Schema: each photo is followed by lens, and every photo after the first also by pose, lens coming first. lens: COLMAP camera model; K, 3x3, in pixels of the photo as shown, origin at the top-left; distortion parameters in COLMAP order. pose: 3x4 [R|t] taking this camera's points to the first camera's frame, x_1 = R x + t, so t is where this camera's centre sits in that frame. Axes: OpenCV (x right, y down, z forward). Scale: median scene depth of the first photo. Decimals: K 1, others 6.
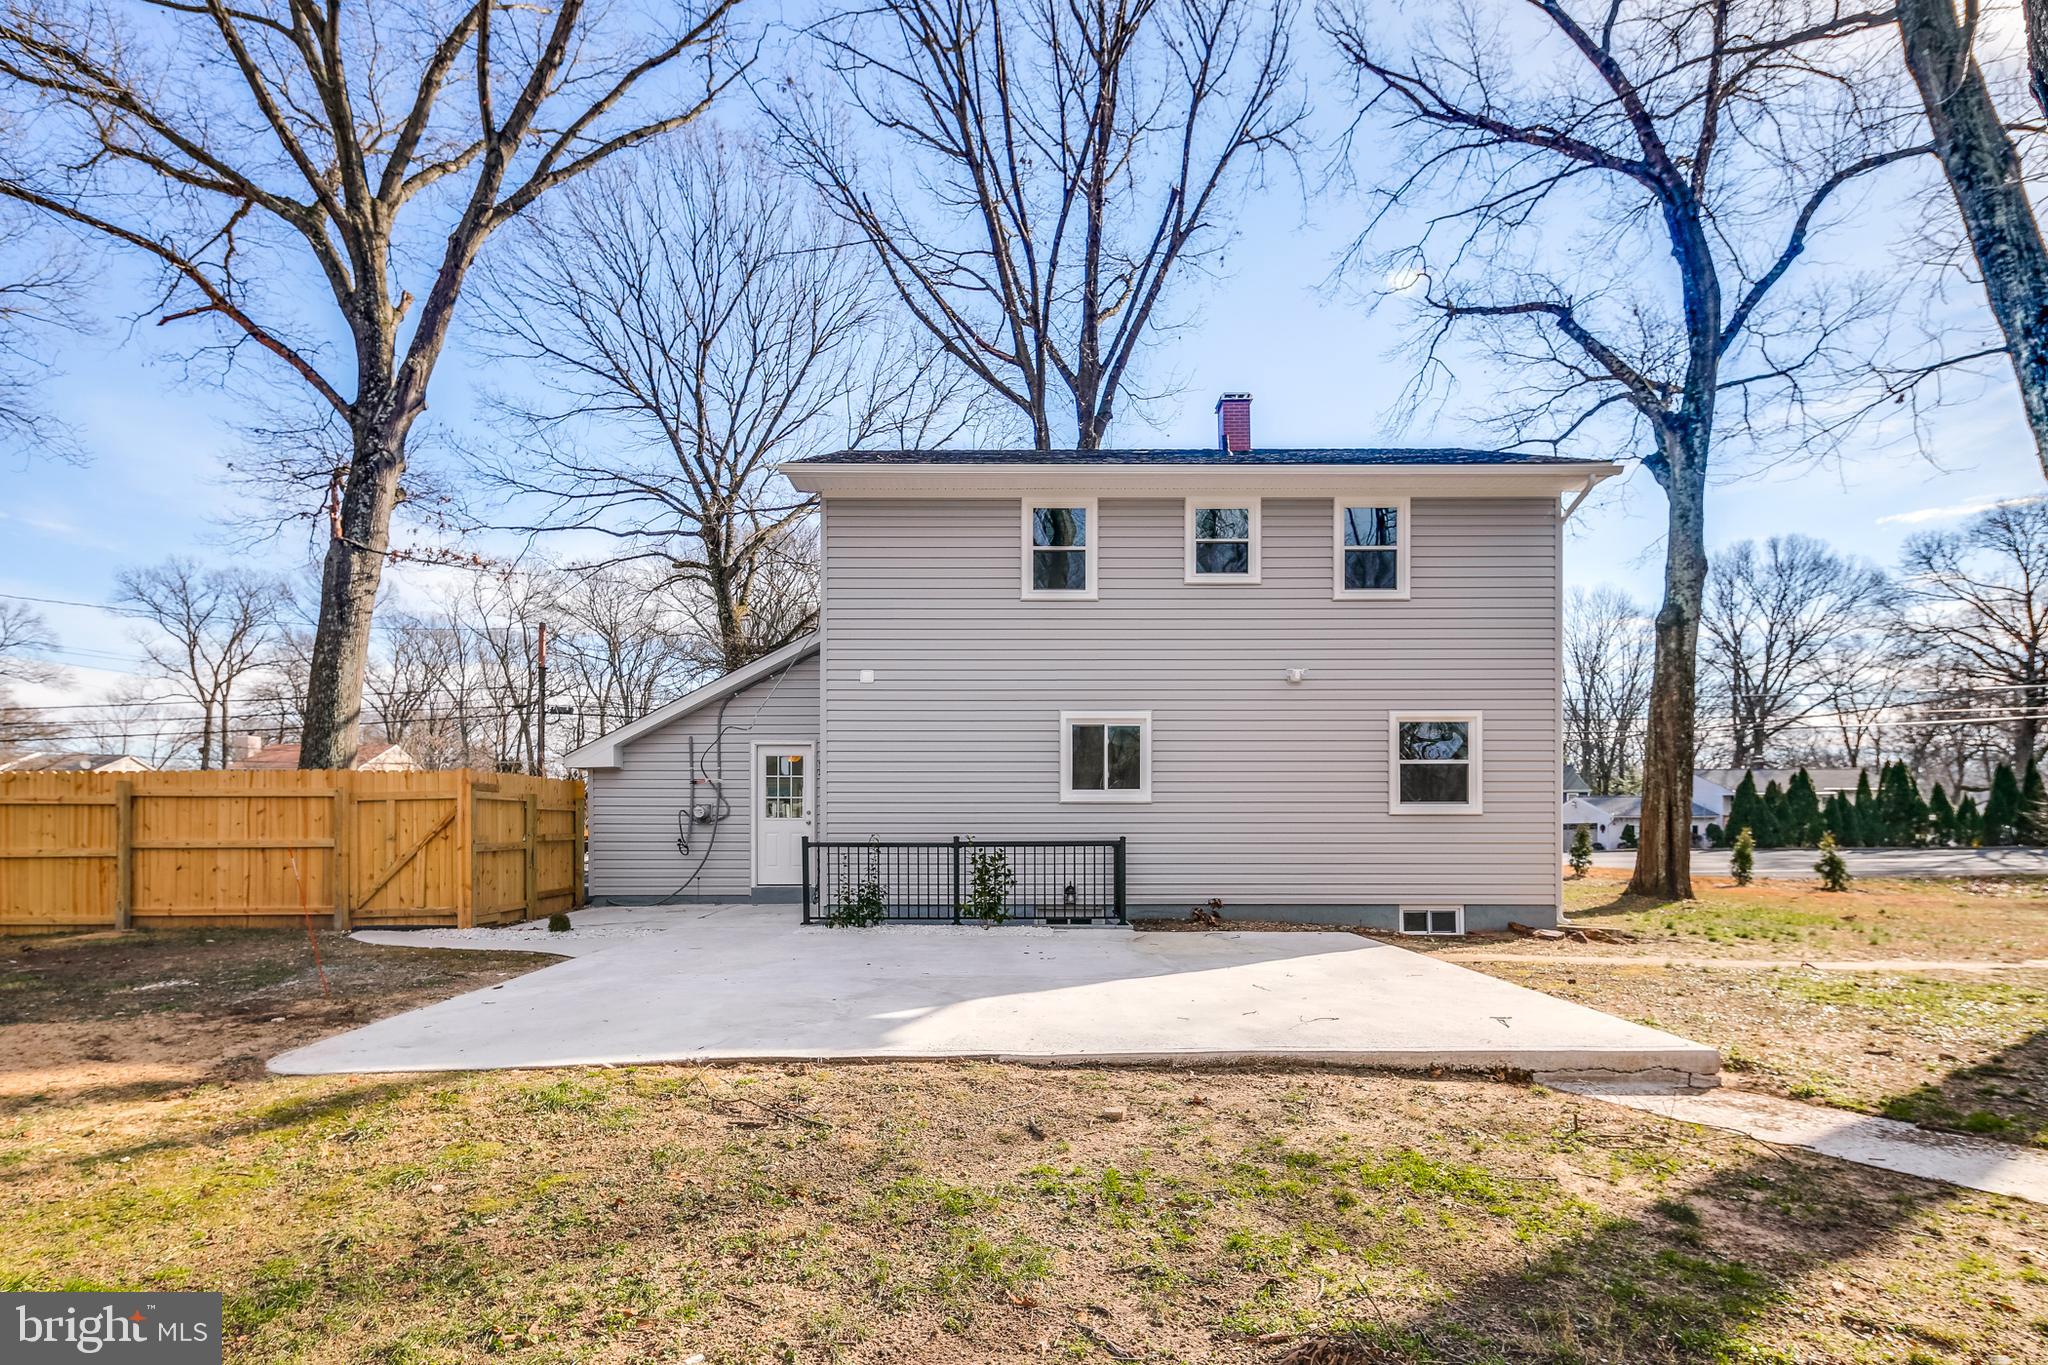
lens RADIAL K [[1009.9, 0, 1026.8], [0, 1009.9, 822.5], [0, 0, 1]] dist [-0.004406, -0.001646]
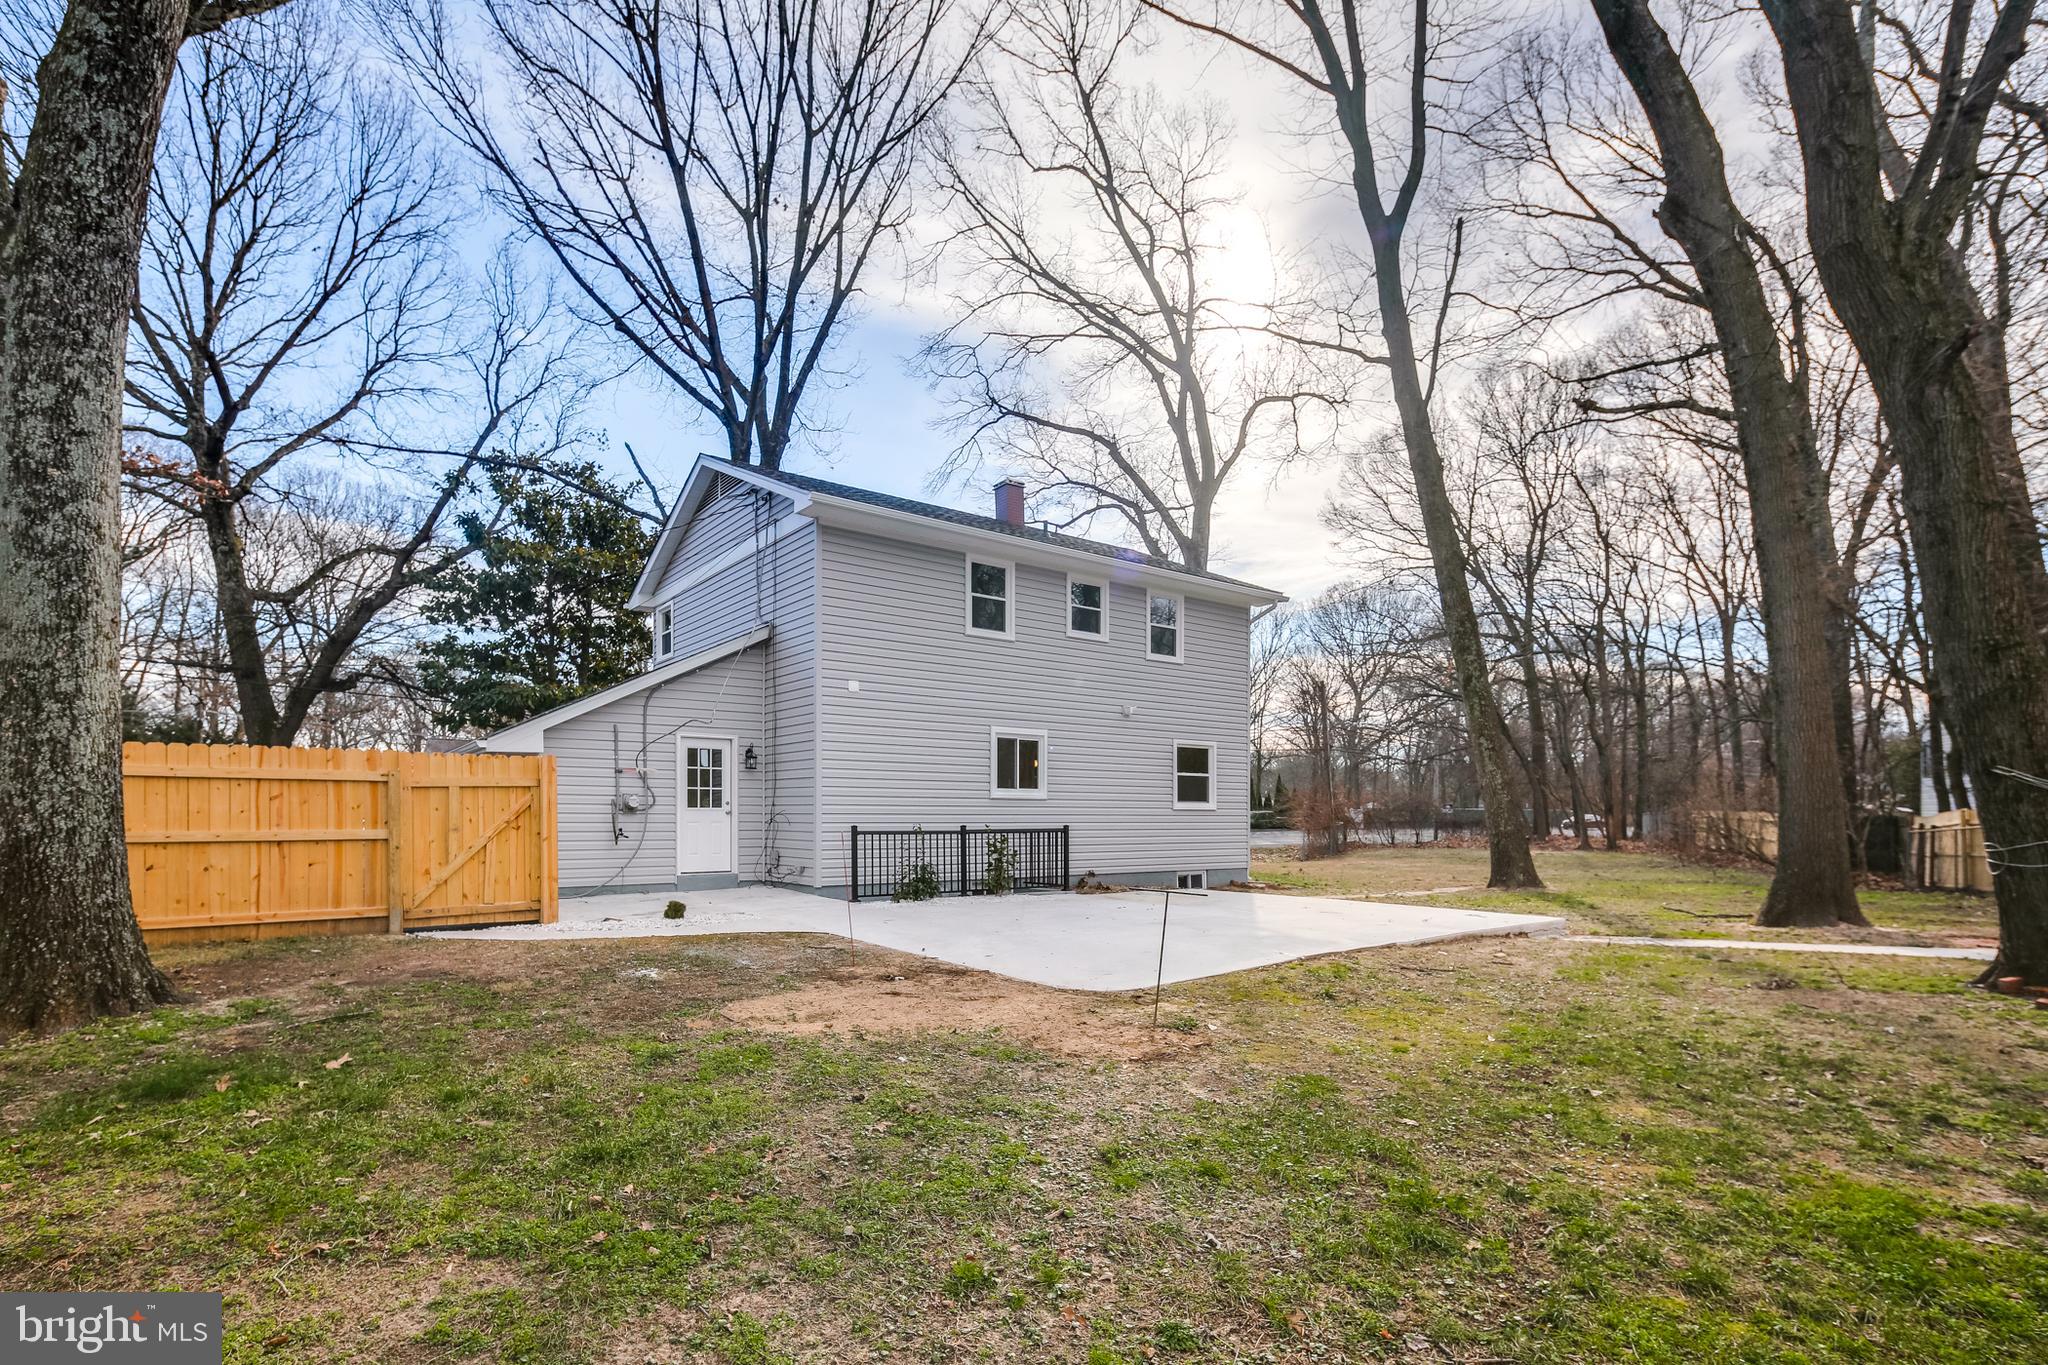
lens RADIAL K [[971.6, 0, 1017.4], [0, 971.6, 826.5], [0, 0, 1]] dist [0.001184, -0.000195]
pose [[0.799019, -0.003100, 0.601298, -0.672624], [-0.006361, 0.999887, 0.013607, -0.001206], [-0.601272, -0.014697, 0.798909, 0.003727]]
